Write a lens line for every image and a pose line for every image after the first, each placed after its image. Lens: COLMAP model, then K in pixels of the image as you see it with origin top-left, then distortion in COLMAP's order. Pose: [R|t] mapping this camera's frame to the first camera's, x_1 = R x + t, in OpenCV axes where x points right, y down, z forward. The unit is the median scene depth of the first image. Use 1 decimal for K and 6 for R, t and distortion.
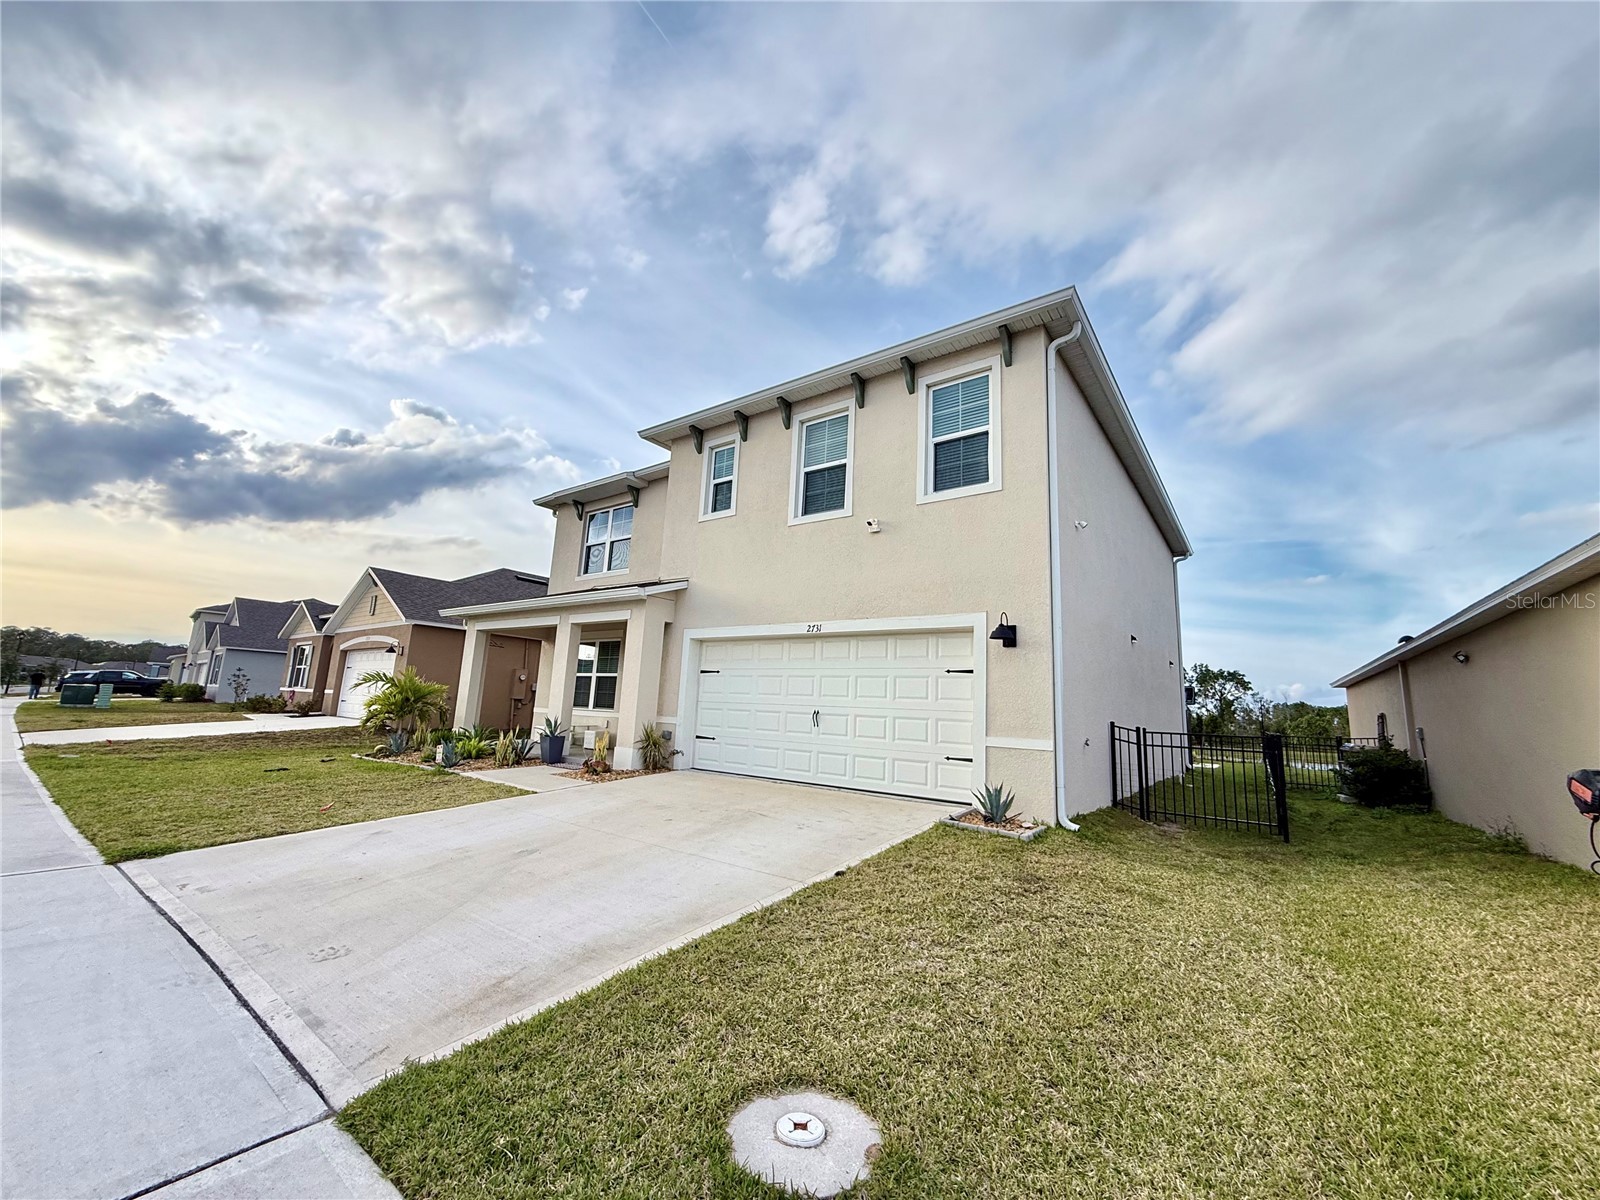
lens RADIAL K [[637.4, 0, 801.3], [0, 637.4, 597.9], [0, 0, 1]] dist [-0.002413, -0.000079]
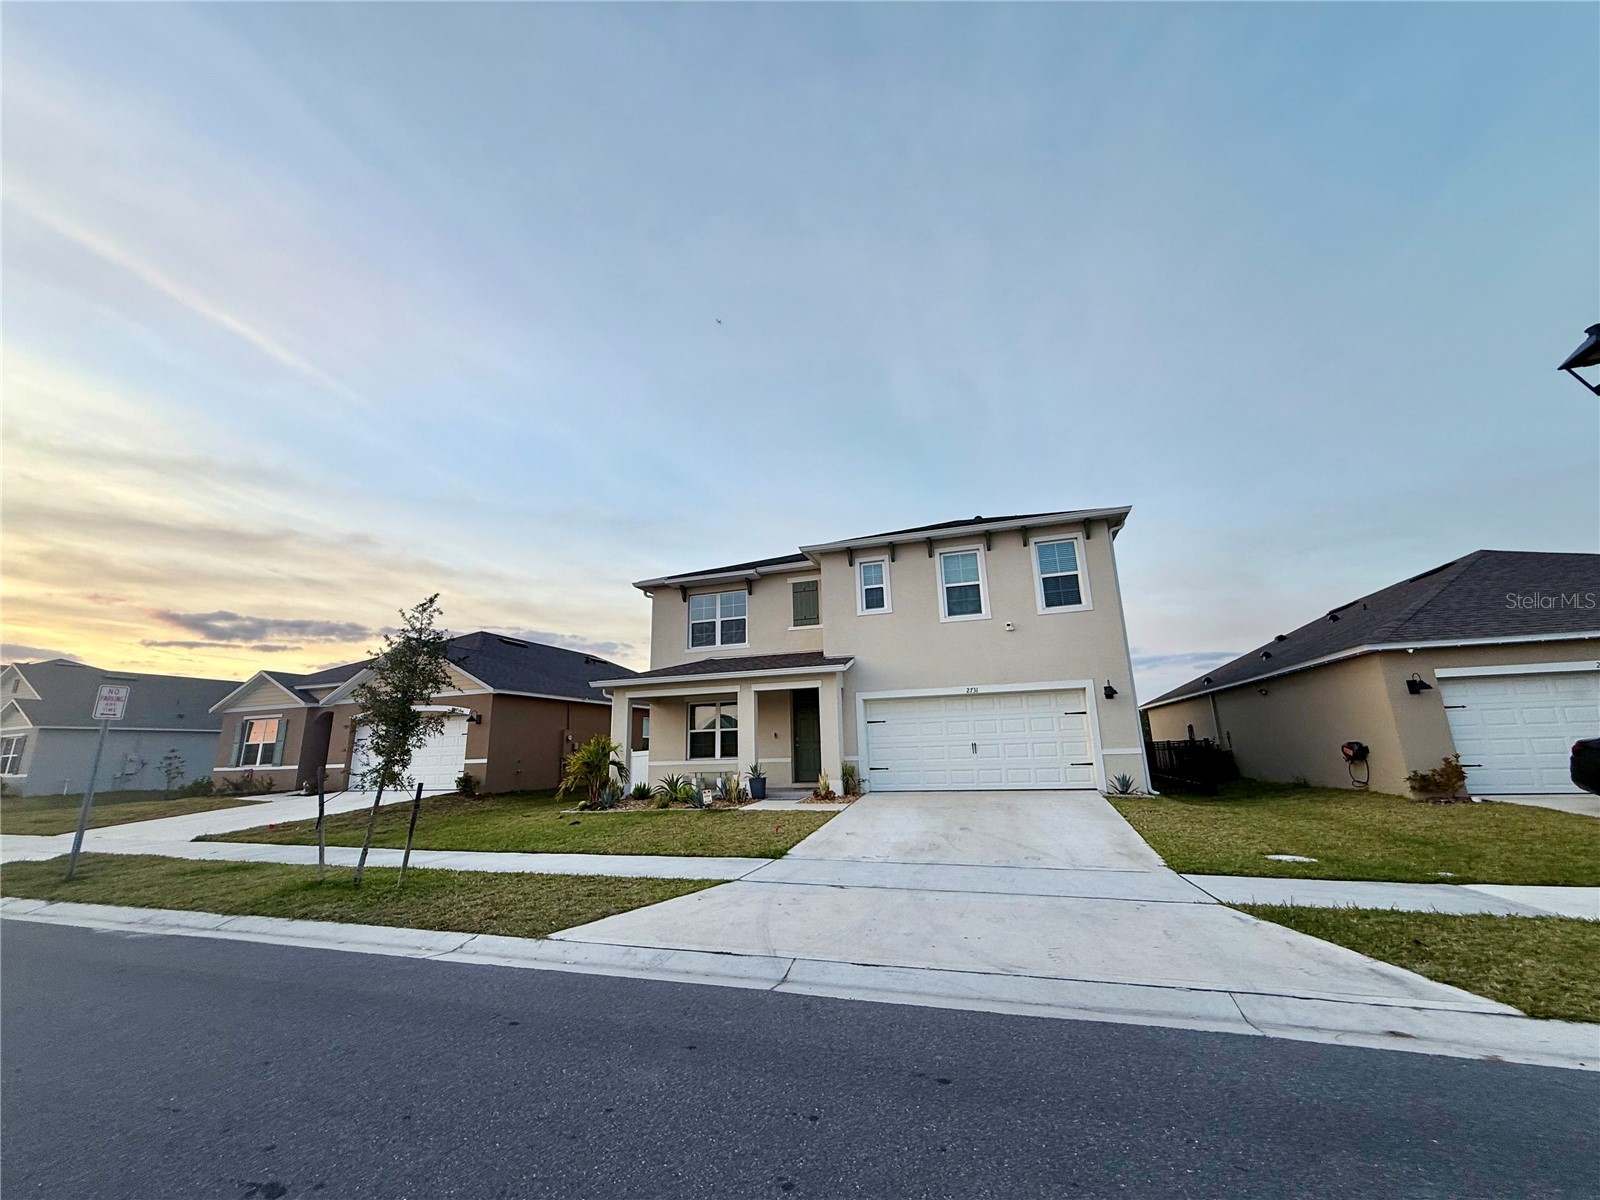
lens RADIAL K [[637.4, 0, 792.1], [0, 637.4, 598.5], [0, 0, 1]] dist [-0.002413, -0.000079]
pose [[0.943415, 0.003114, 0.331600, -0.811954], [0.015140, 0.998509, -0.052450, -0.091005], [-0.331269, 0.054502, 0.941961, -0.307690]]
